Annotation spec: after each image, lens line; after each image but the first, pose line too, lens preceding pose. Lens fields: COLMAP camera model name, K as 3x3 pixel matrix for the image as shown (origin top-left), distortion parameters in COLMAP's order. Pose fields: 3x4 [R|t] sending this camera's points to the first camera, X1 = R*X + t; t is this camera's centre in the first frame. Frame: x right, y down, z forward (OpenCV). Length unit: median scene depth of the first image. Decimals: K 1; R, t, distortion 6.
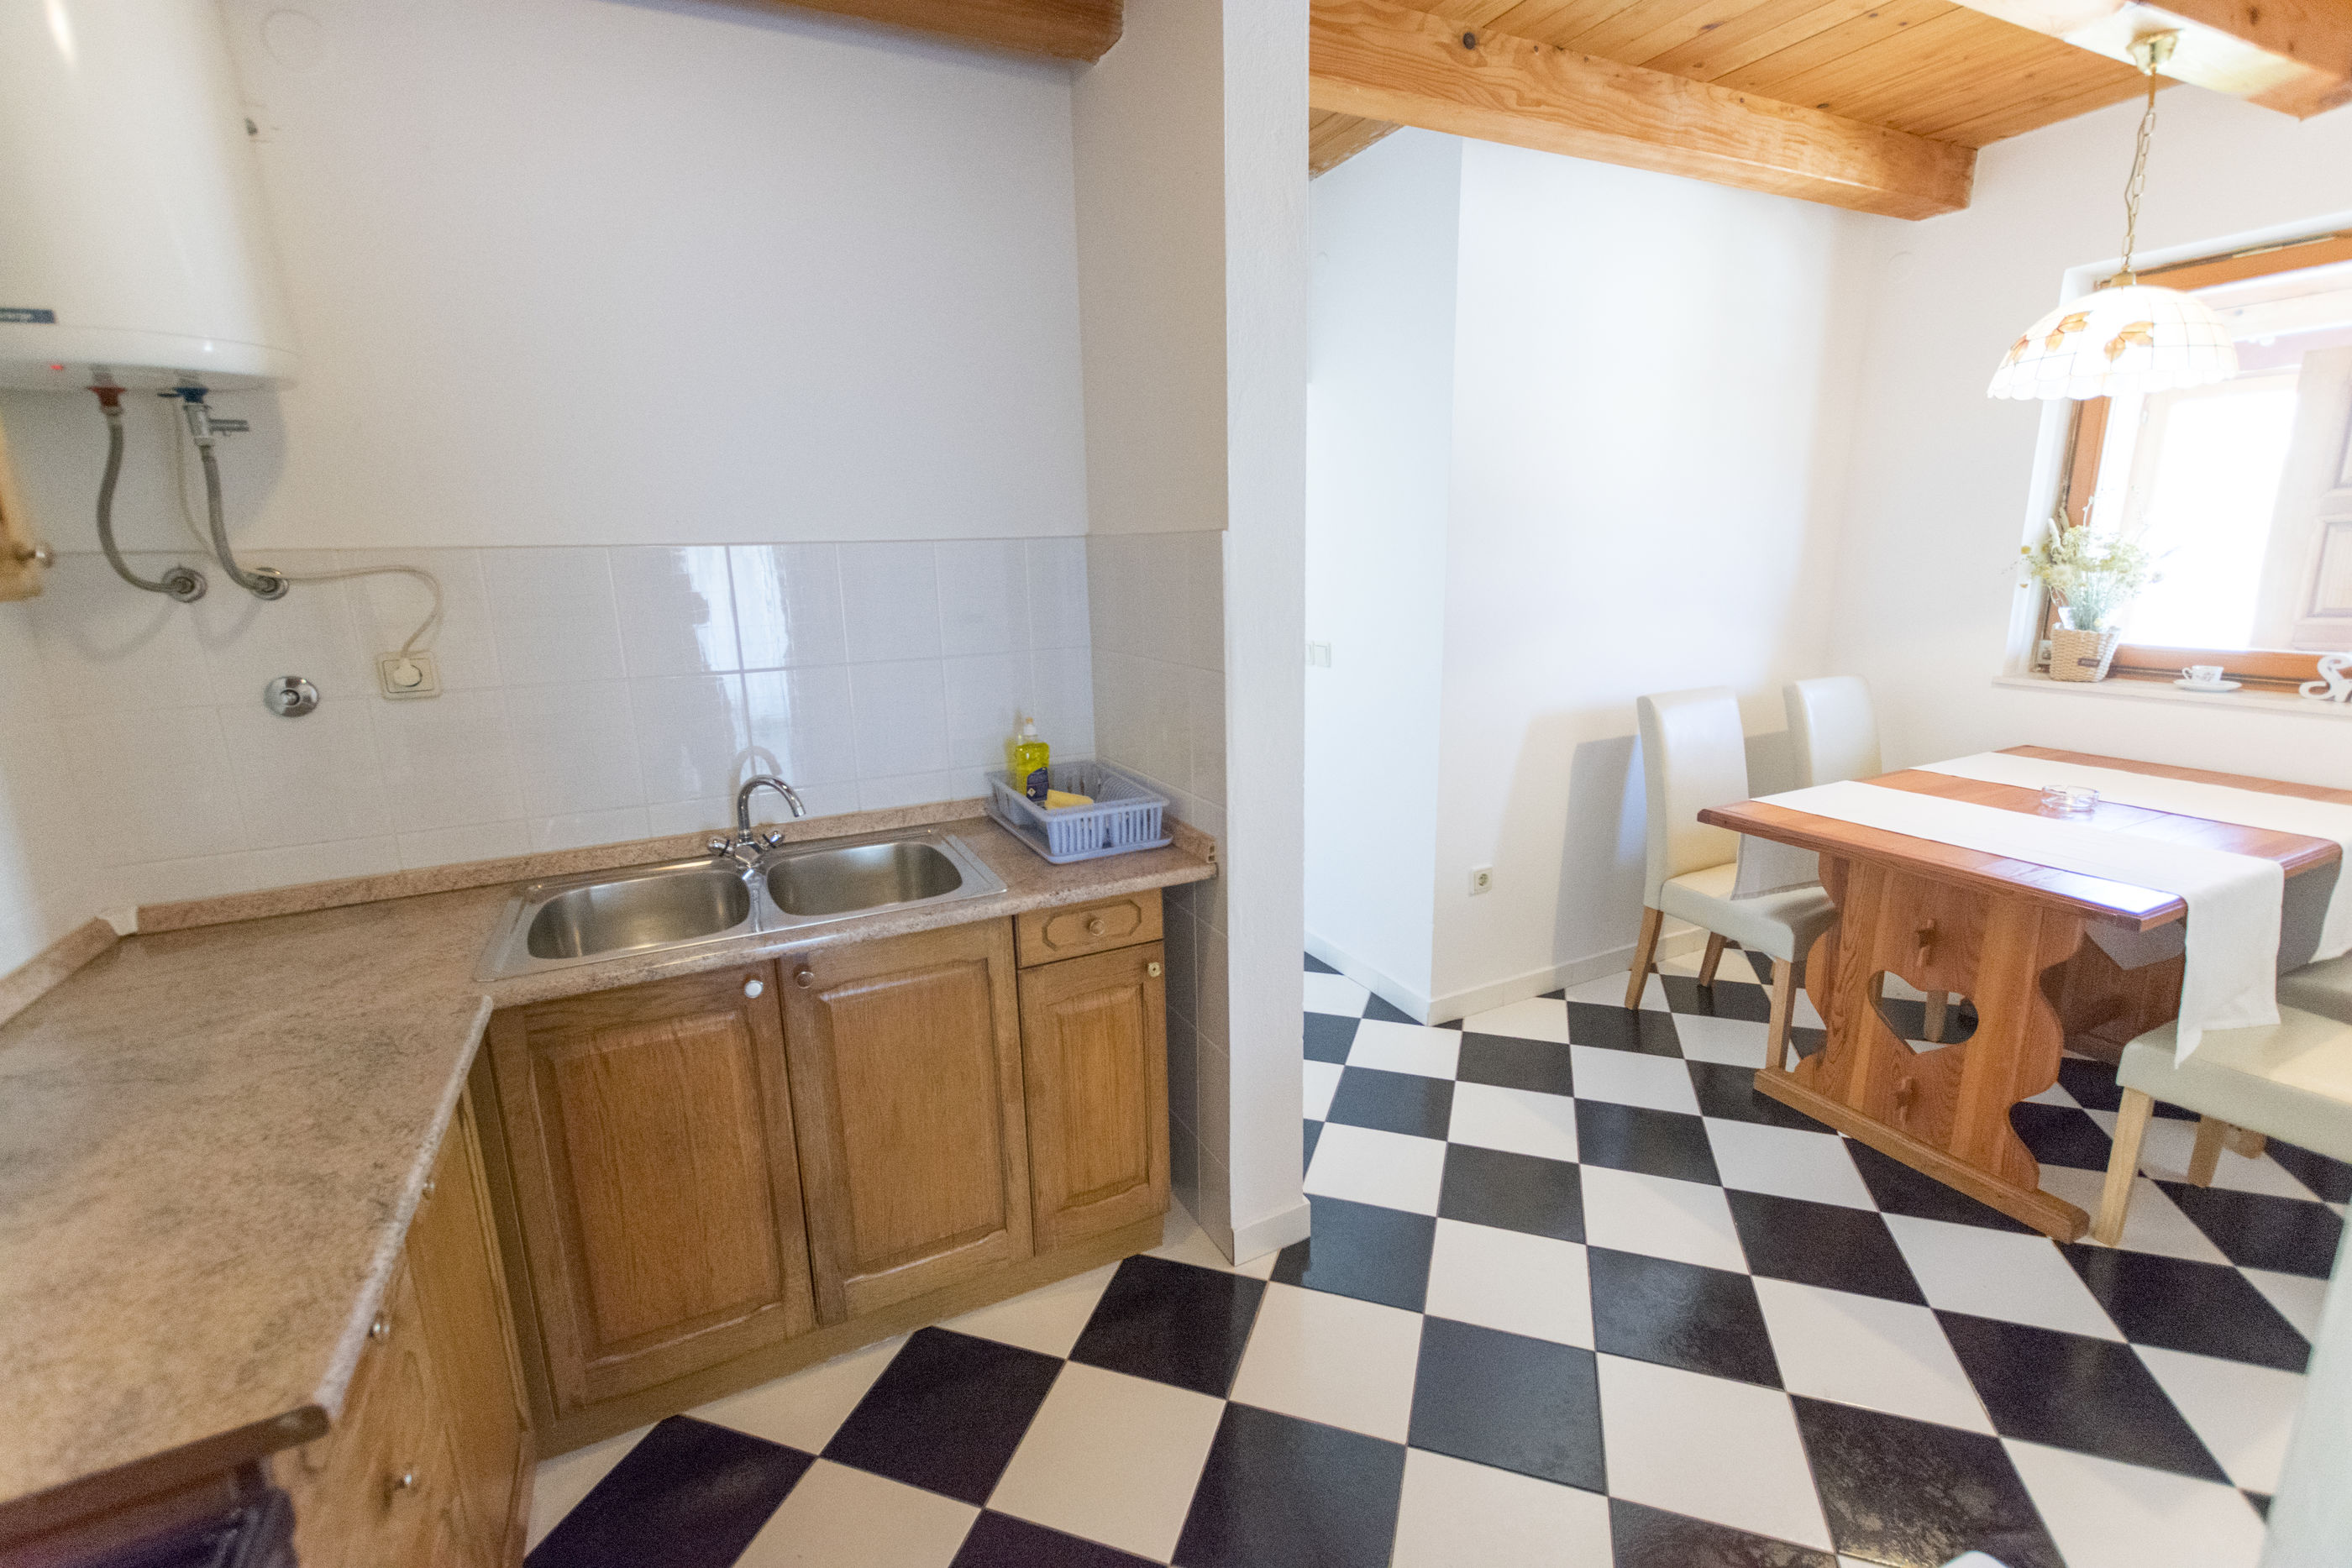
lens RADIAL K [[1005.6, 0, 1181.7], [0, 1005.6, 779.8], [0, 0, 1]] dist [0.000859, -0.000269]
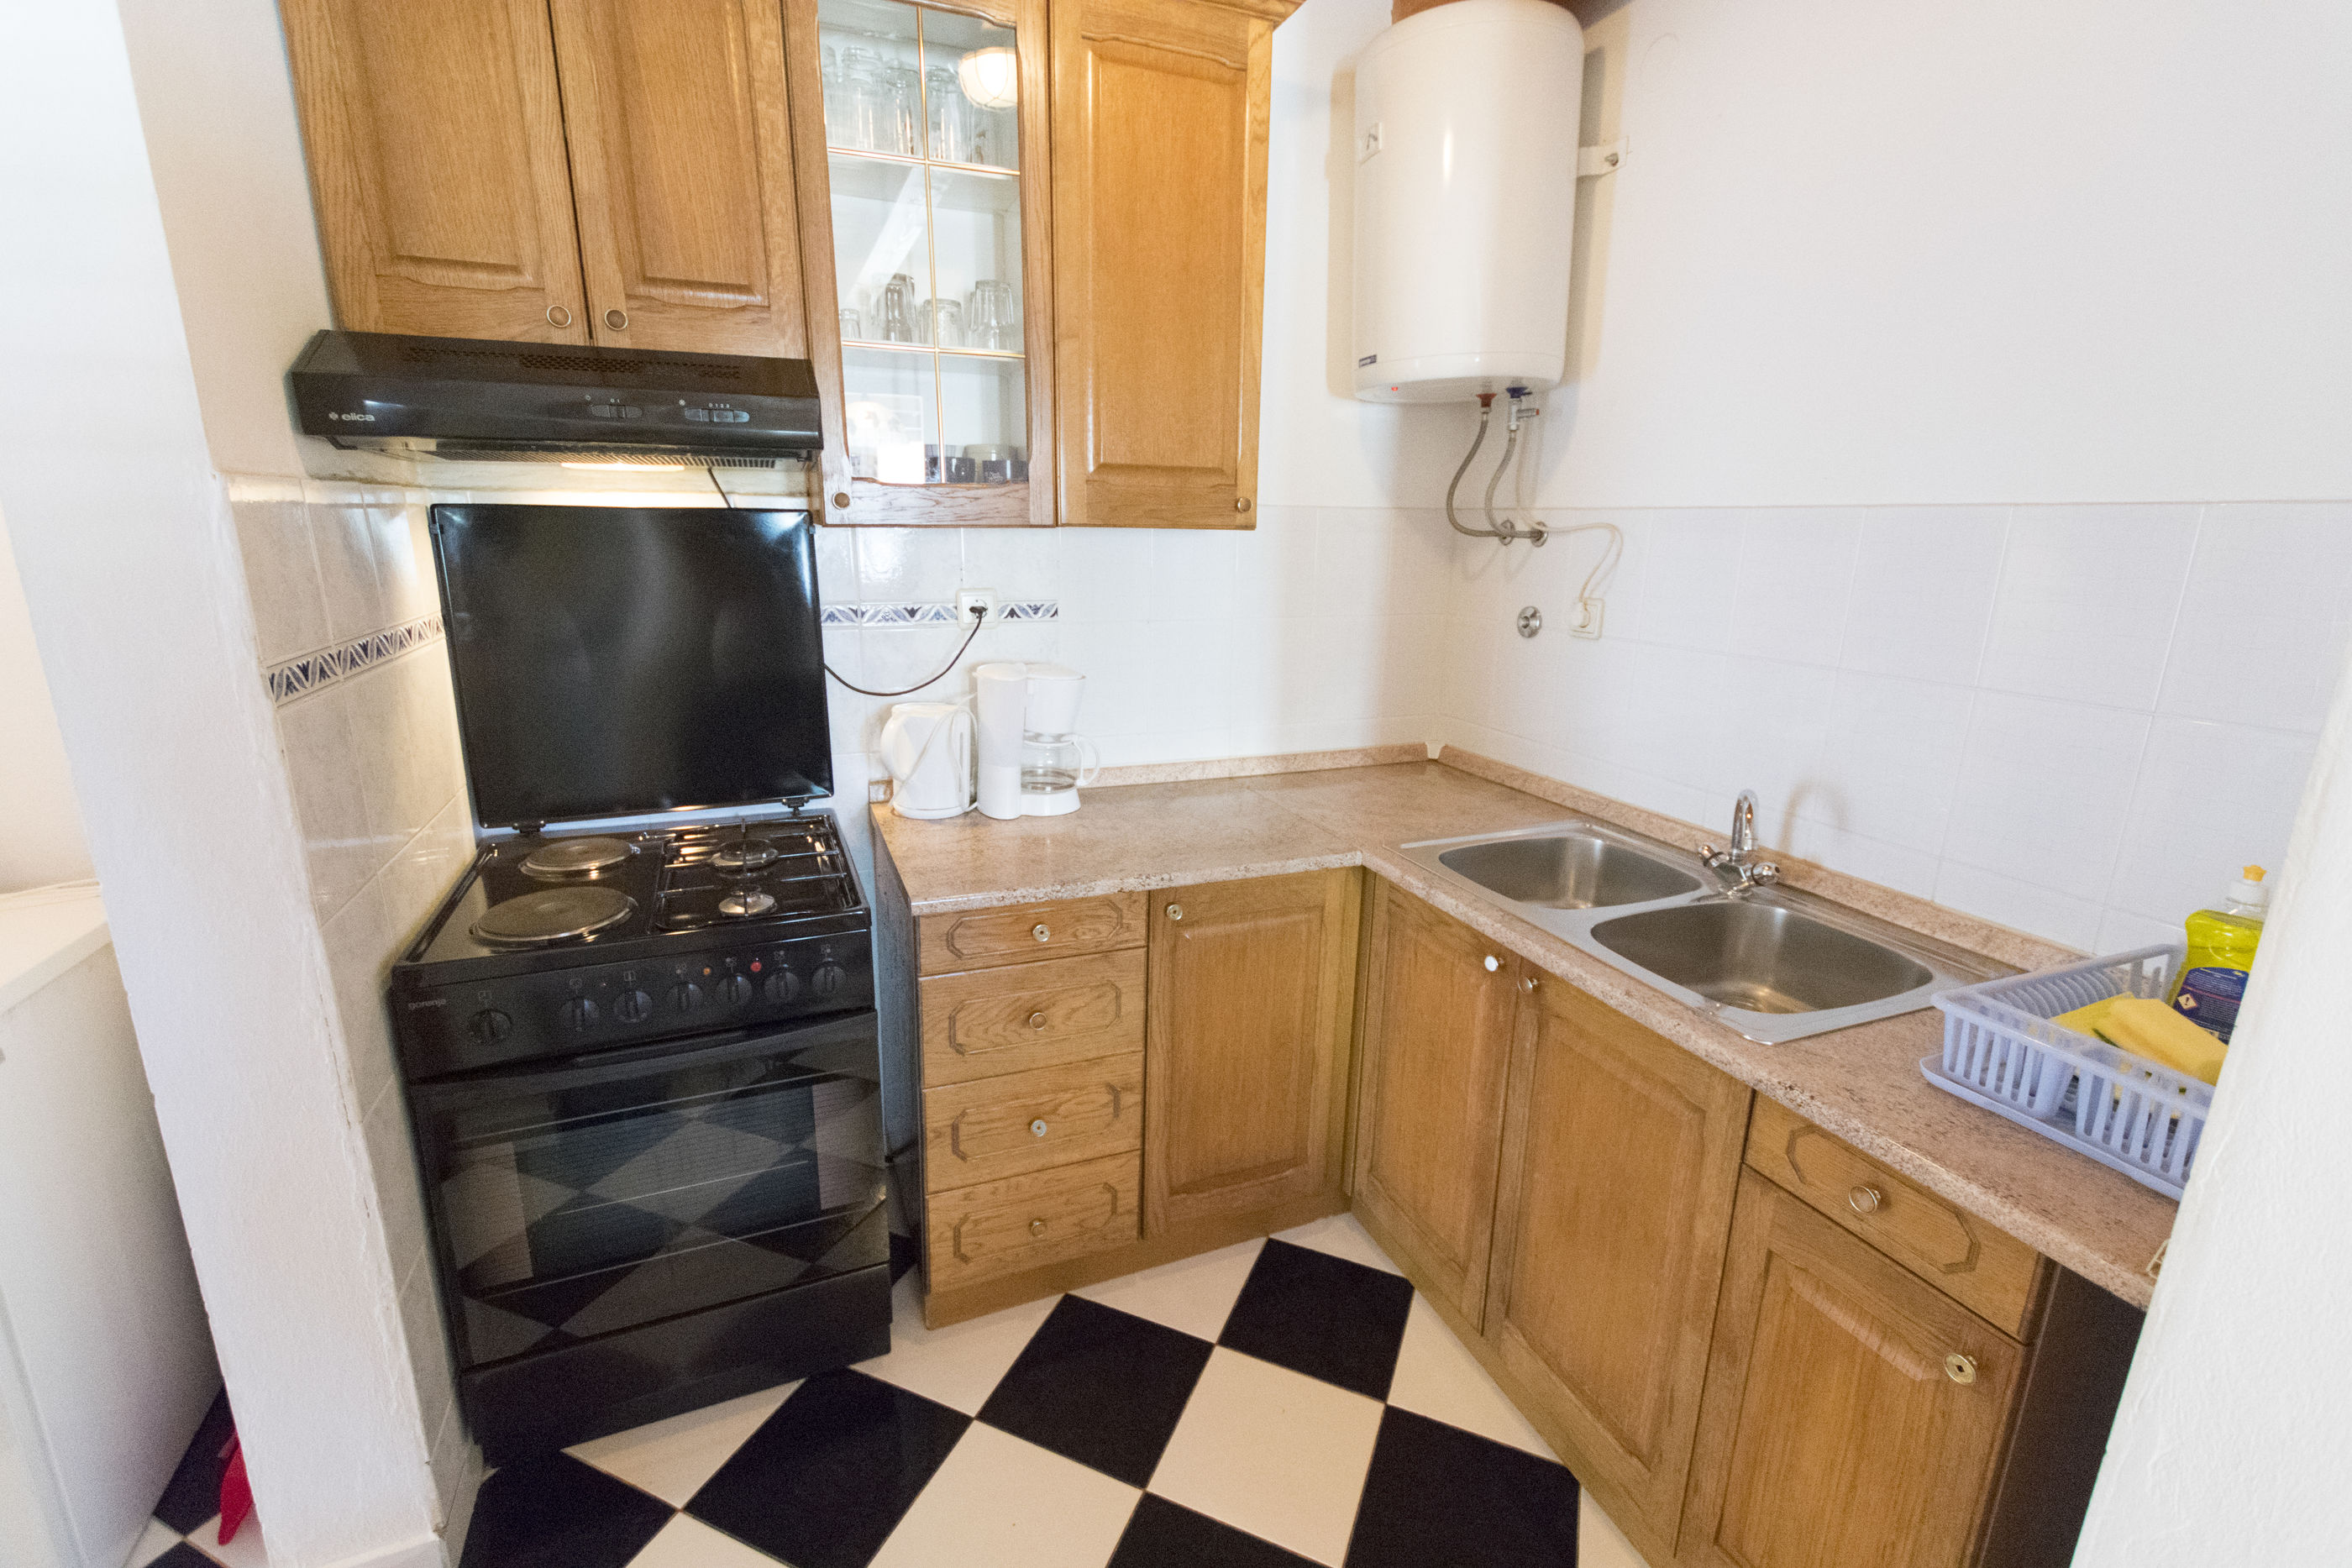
lens RADIAL K [[1018.4, 0, 1173.8], [0, 1018.4, 775.9], [0, 0, 1]] dist [0.000756, -0.000025]
pose [[-0.089019, 0.257601, -0.962142, 0.476183], [-0.238479, 0.932368, 0.271694, -0.147198], [0.967059, 0.253636, -0.021566, 0.647790]]
